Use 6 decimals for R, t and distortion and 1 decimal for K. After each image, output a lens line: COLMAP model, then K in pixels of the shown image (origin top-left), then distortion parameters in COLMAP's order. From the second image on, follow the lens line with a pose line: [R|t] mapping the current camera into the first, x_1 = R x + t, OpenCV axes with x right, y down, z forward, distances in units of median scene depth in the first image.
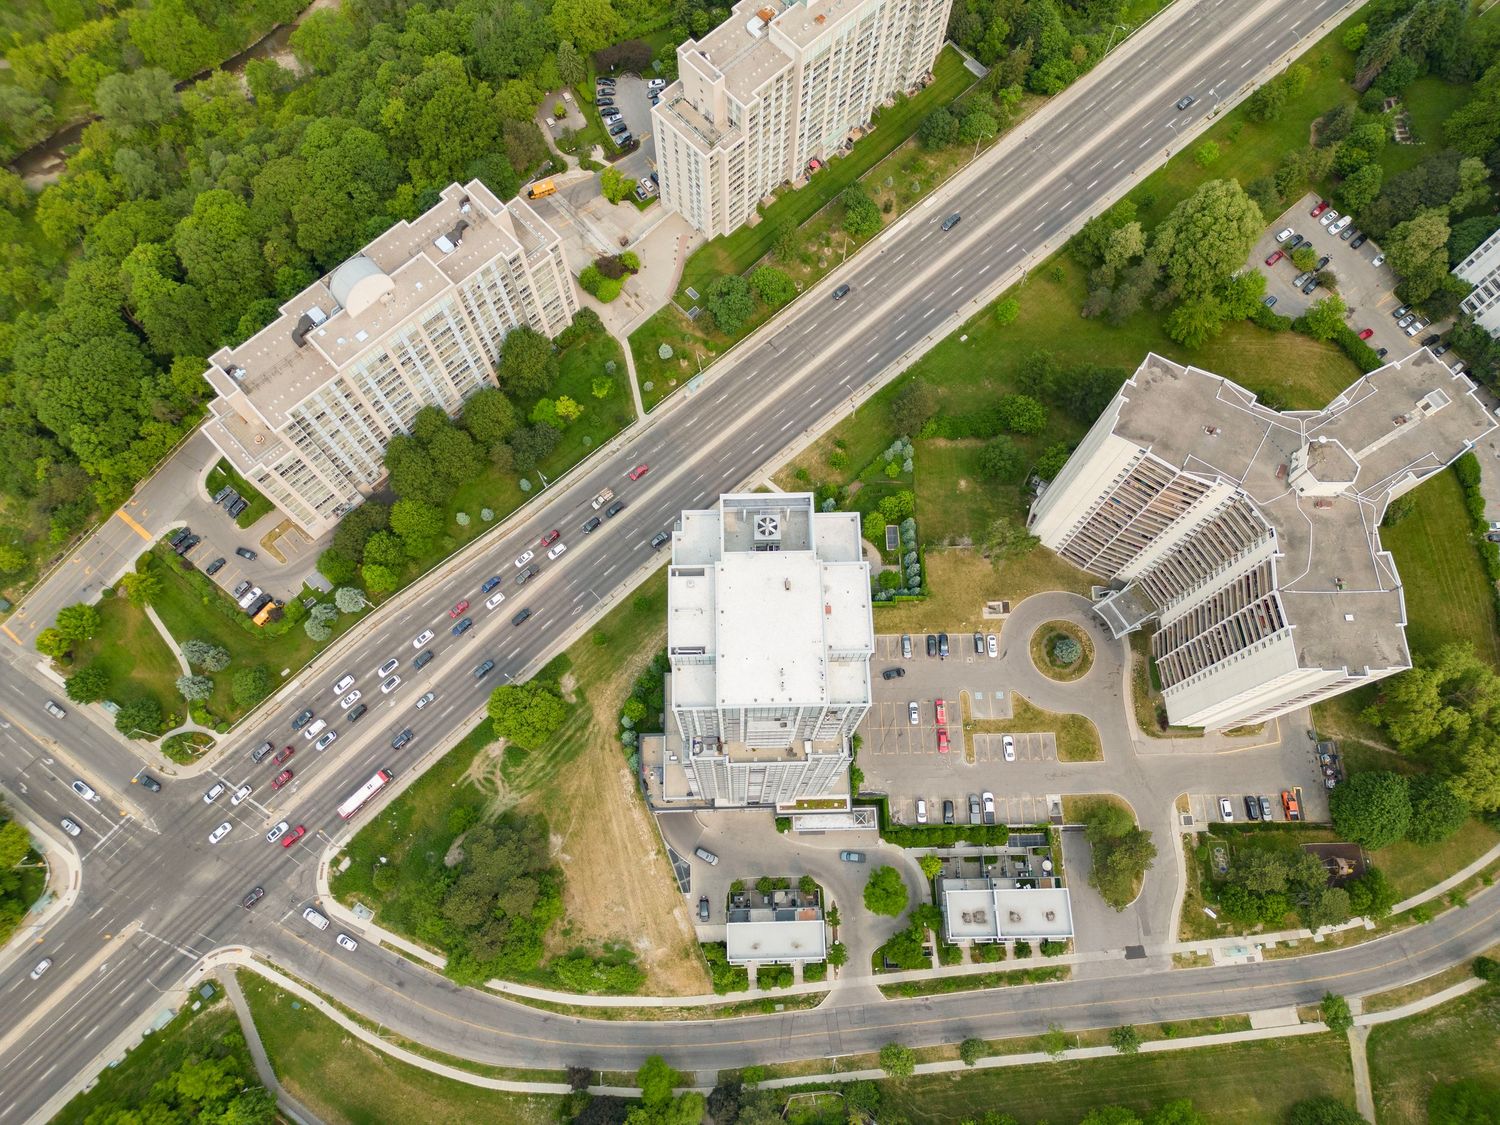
lens RADIAL K [[1043.1, 0, 748.7], [0, 1043.1, 564.4], [0, 0, 1]] dist [0.075244, -0.073476]
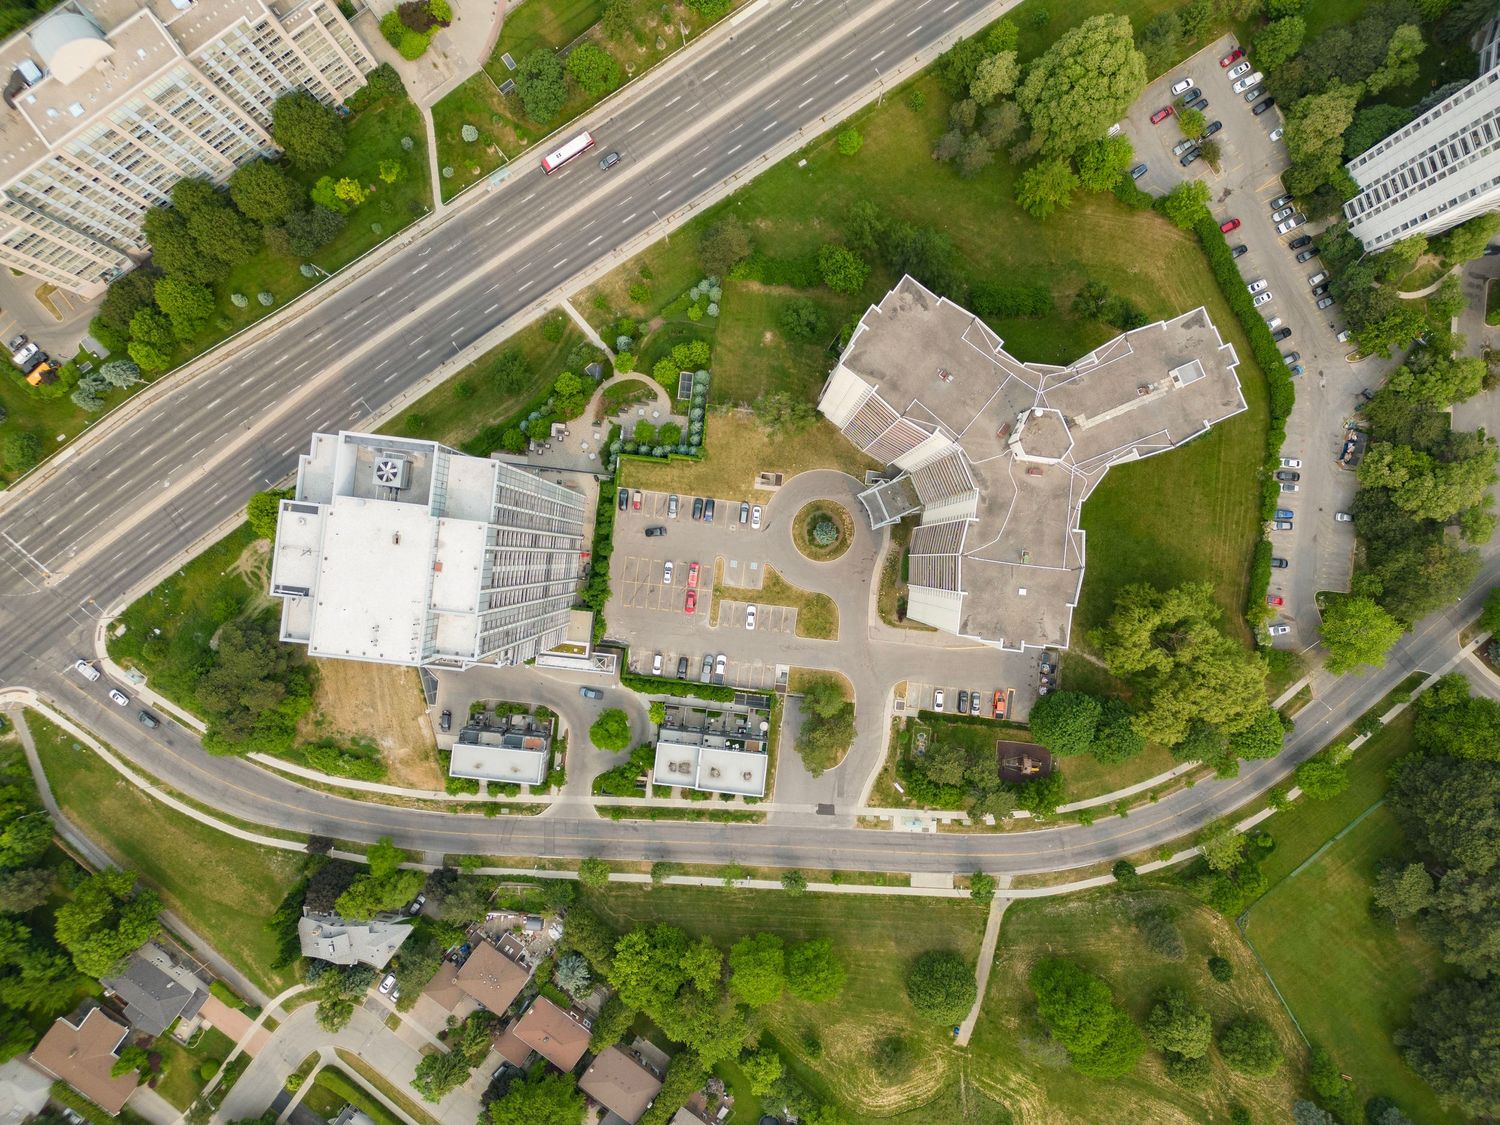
lens RADIAL K [[1043.1, 0, 748.7], [0, 1043.1, 564.4], [0, 0, 1]] dist [0.075244, -0.073476]
pose [[0.990862, 0.134882, 0.000281, 0.231735], [-0.127744, 0.937751, 0.322963, -0.201525], [0.043298, -0.320048, 0.946412, 0.038537]]
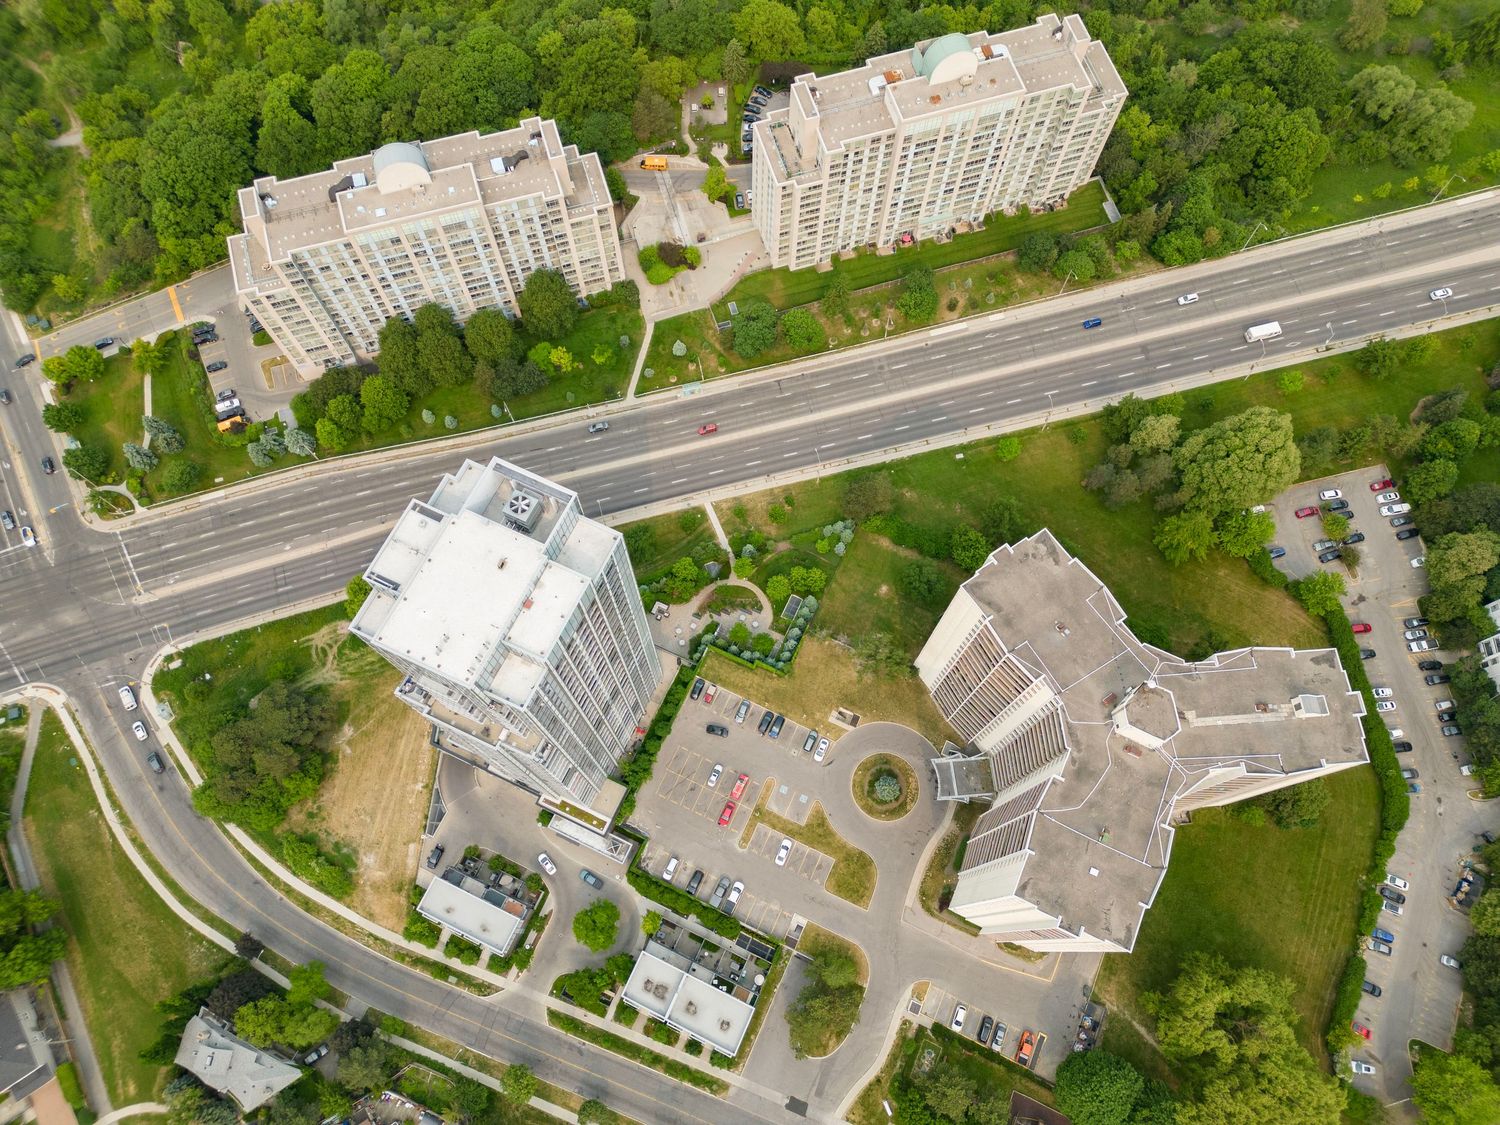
lens RADIAL K [[1043.1, 0, 748.7], [0, 1043.1, 564.4], [0, 0, 1]] dist [0.075244, -0.073476]
pose [[0.894855, 0.417693, -0.157372, 0.253032], [-0.422609, 0.906309, 0.002449, -0.051050], [0.143651, 0.064316, 0.987536, 0.029162]]
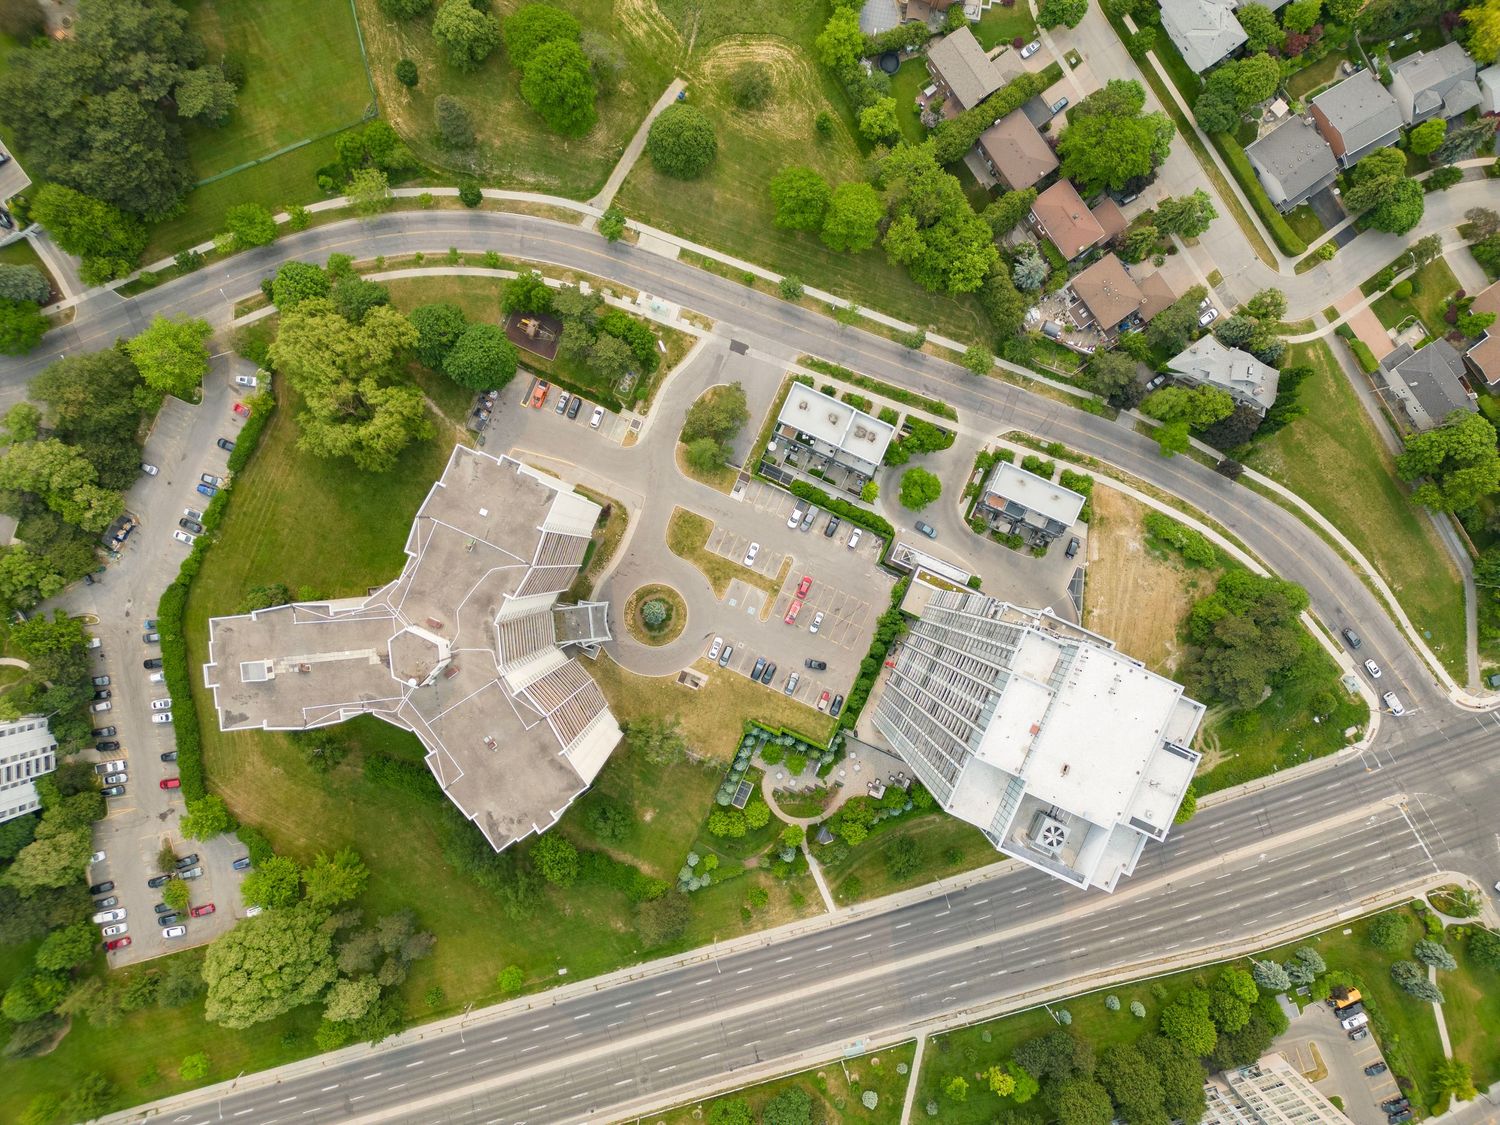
lens RADIAL K [[1043.1, 0, 748.7], [0, 1043.1, 564.4], [0, 0, 1]] dist [0.075244, -0.073476]
pose [[-0.901906, -0.431627, -0.016228, 0.255286], [0.404566, -0.857328, 0.318301, -0.157755], [-0.151300, 0.280512, 0.947851, 0.026465]]
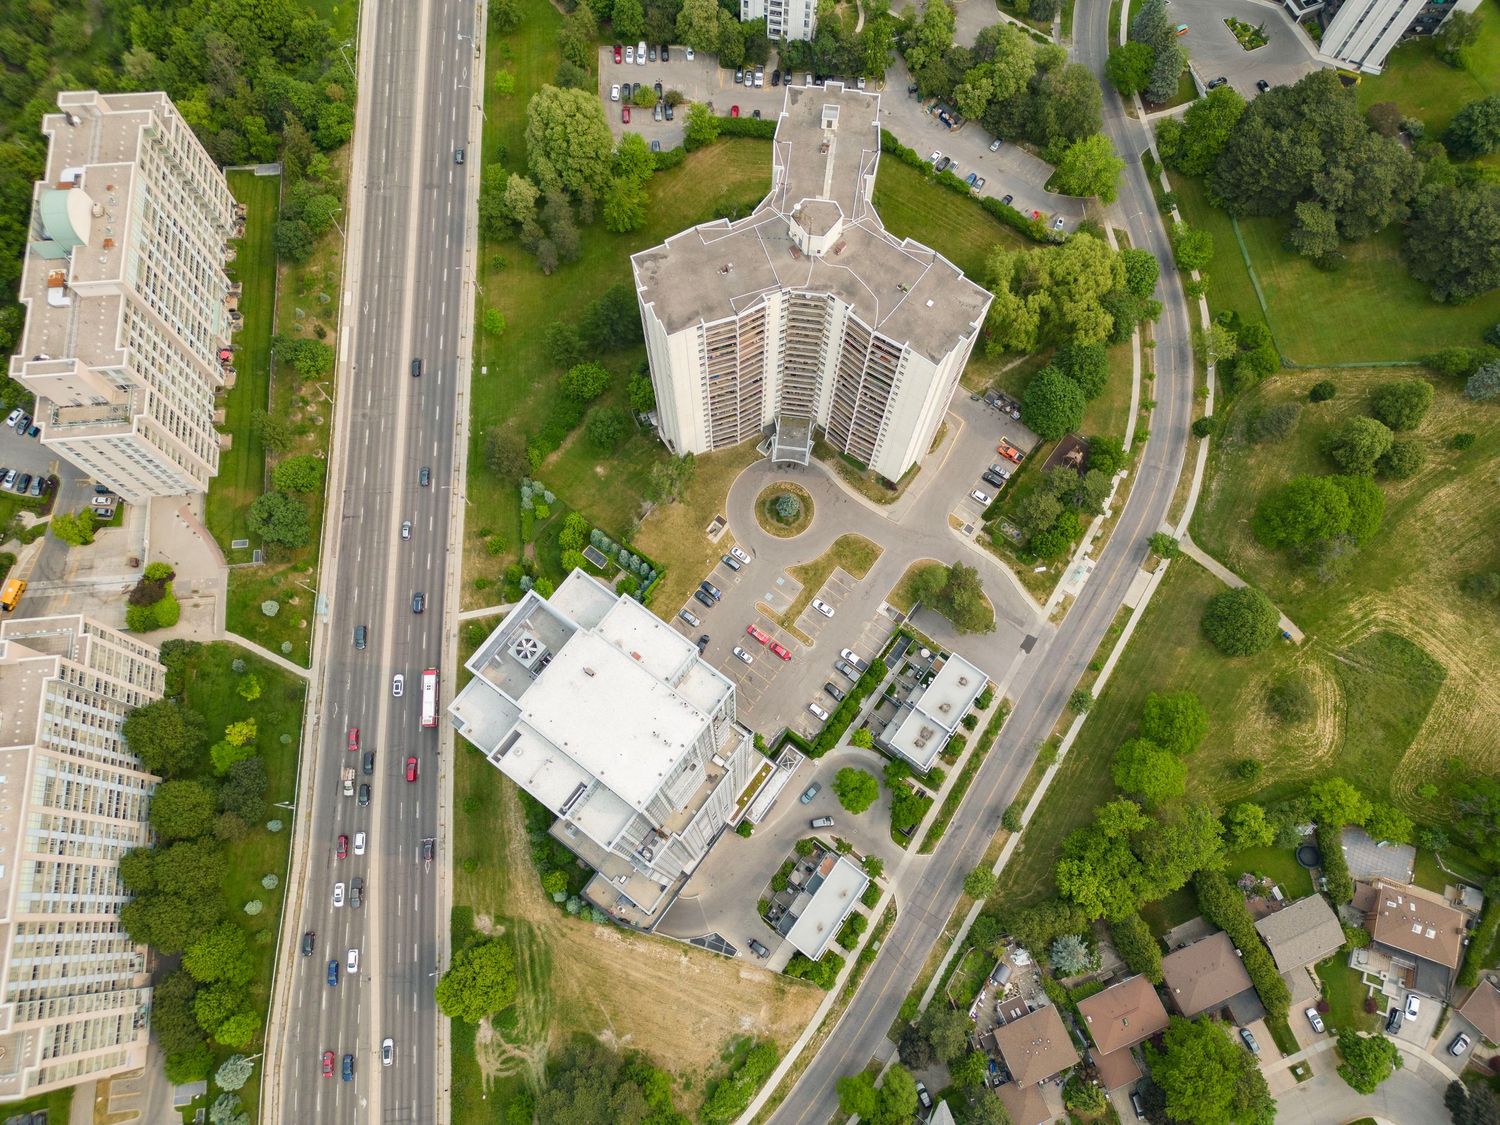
lens RADIAL K [[1043.1, 0, 748.7], [0, 1043.1, 564.4], [0, 0, 1]] dist [0.075244, -0.073476]
pose [[0.620219, -0.744652, 0.246619, -0.022158], [0.743362, 0.658337, 0.118340, -0.031649], [-0.250481, 0.109930, 0.961860, 0.011511]]
